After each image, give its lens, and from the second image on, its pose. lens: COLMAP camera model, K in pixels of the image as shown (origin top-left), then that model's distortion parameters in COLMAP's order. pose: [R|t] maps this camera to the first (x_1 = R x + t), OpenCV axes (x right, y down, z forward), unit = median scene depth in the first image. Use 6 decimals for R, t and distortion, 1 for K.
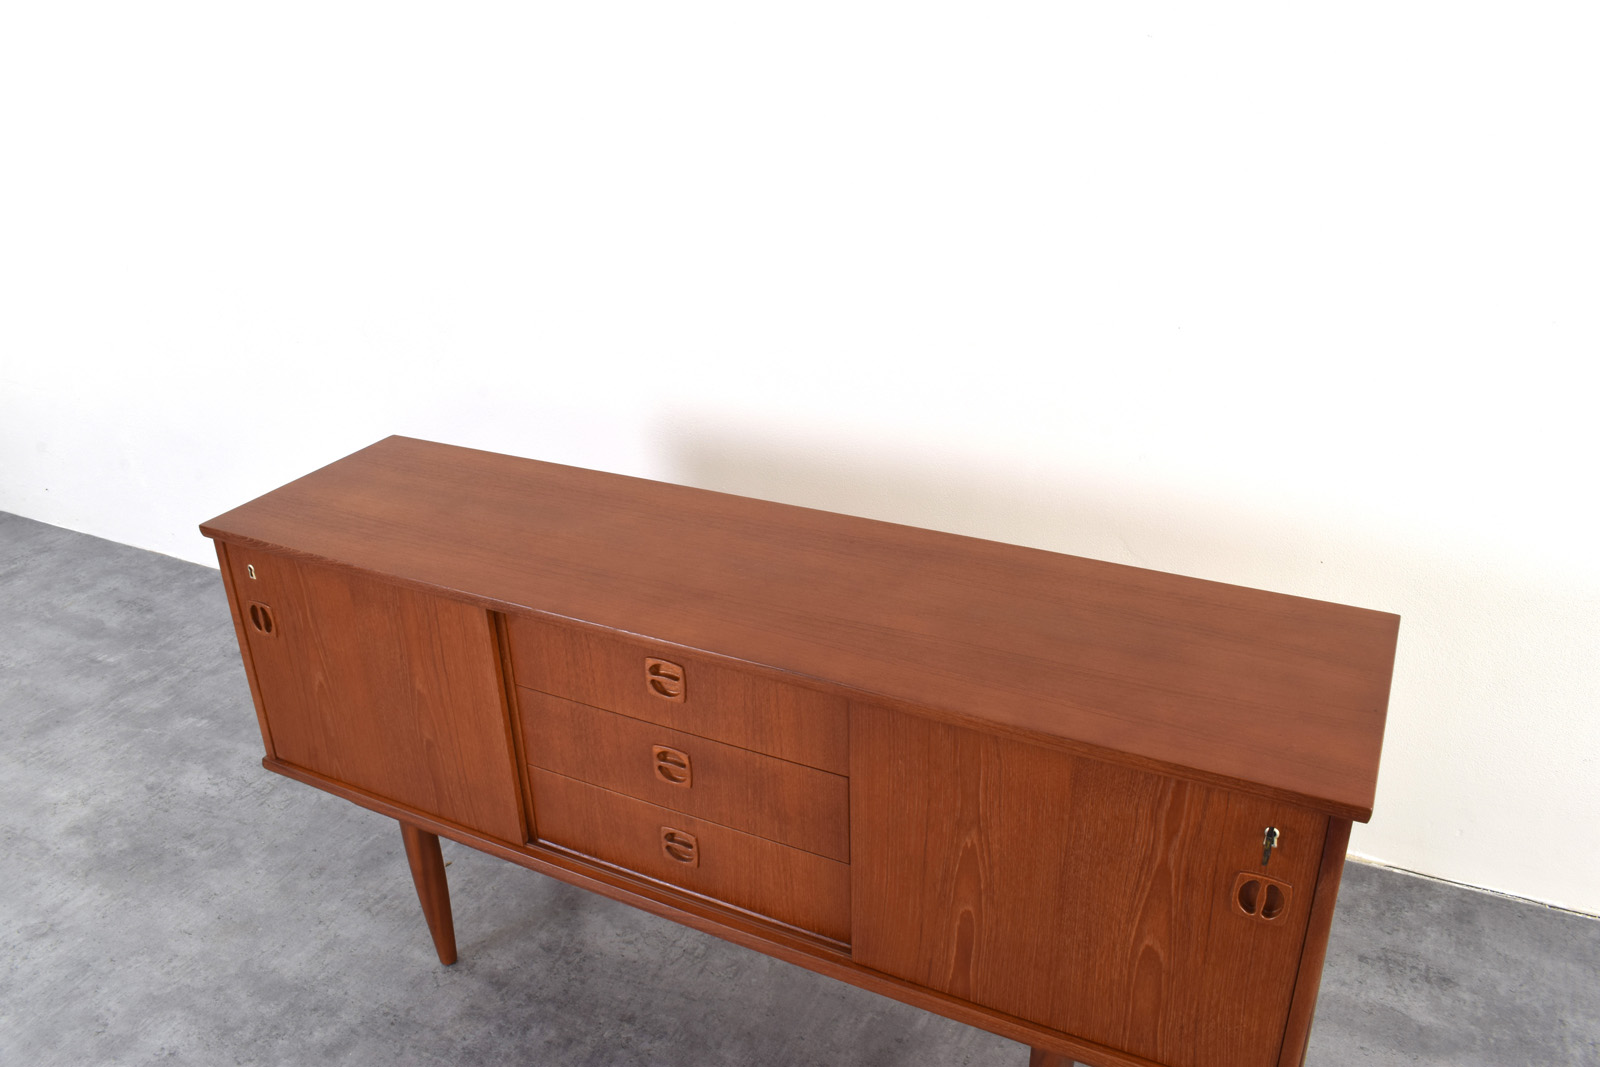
lens RADIAL K [[1255.9, 0, 794.9], [0, 1255.9, 540.0], [0, 0, 1]] dist [-0.110707, 0.028358]
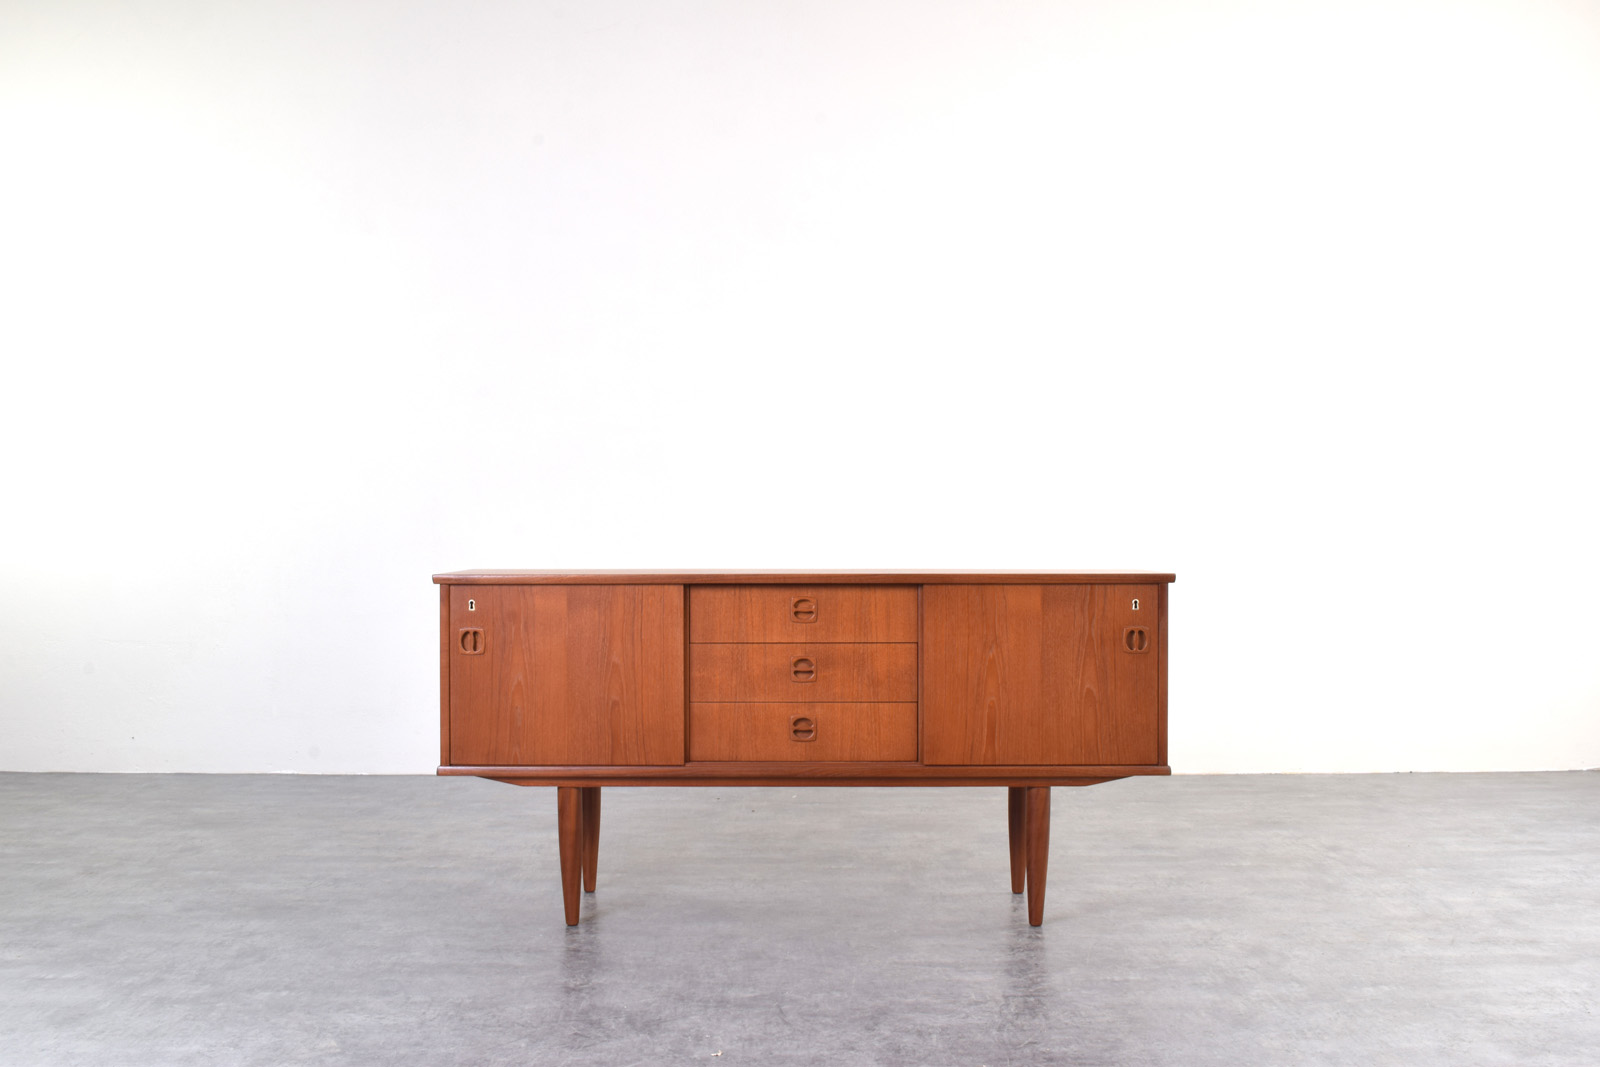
lens RADIAL K [[1587.7, 0, 805.3], [0, 1587.7, 530.1], [0, 0, 1]] dist [-0.074271, 0.000000]
pose [[0.887332, 0.028579, 0.460244, -1.219095], [0.170066, 0.907440, -0.384226, 0.934179], [-0.428625, 0.419208, 0.800341, -0.903762]]
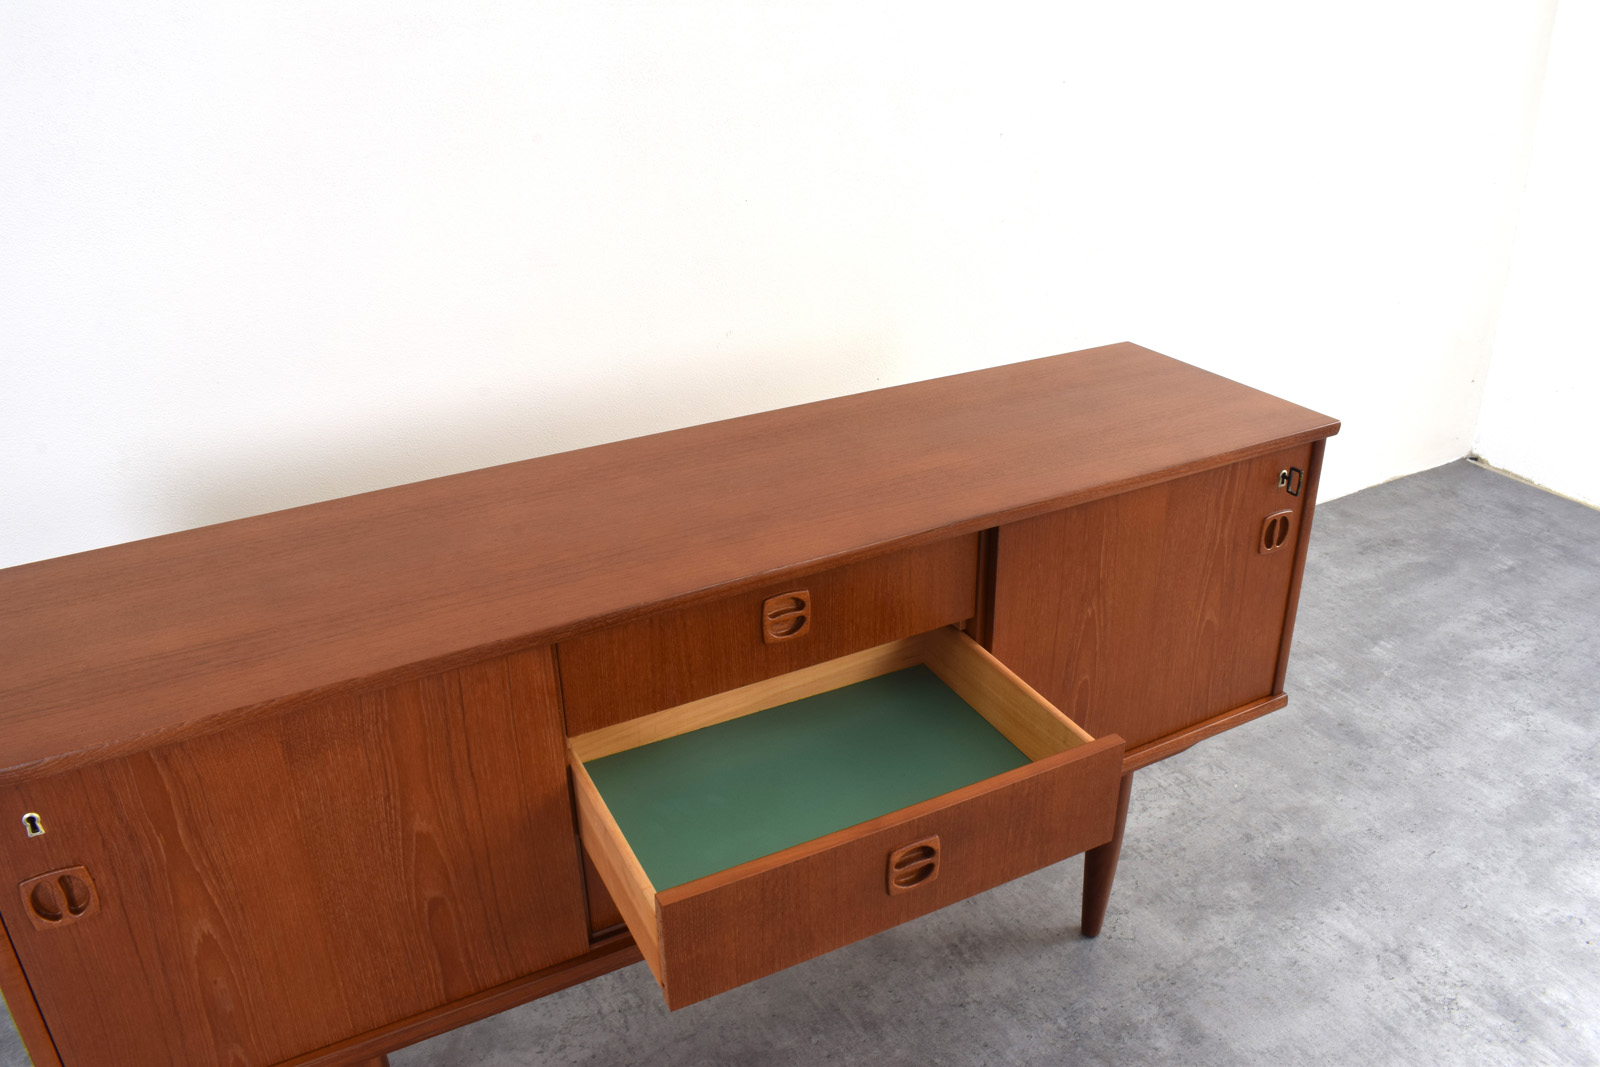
lens RADIAL K [[1255.9, 0, 800.3], [0, 1255.9, 525.9], [0, 0, 1]] dist [-0.110707, 0.028358]
pose [[0.561443, -0.332928, 0.757589, -0.782016], [0.348273, 0.925535, 0.148631, -0.075838], [-0.750658, 0.180400, 0.635585, 0.465545]]
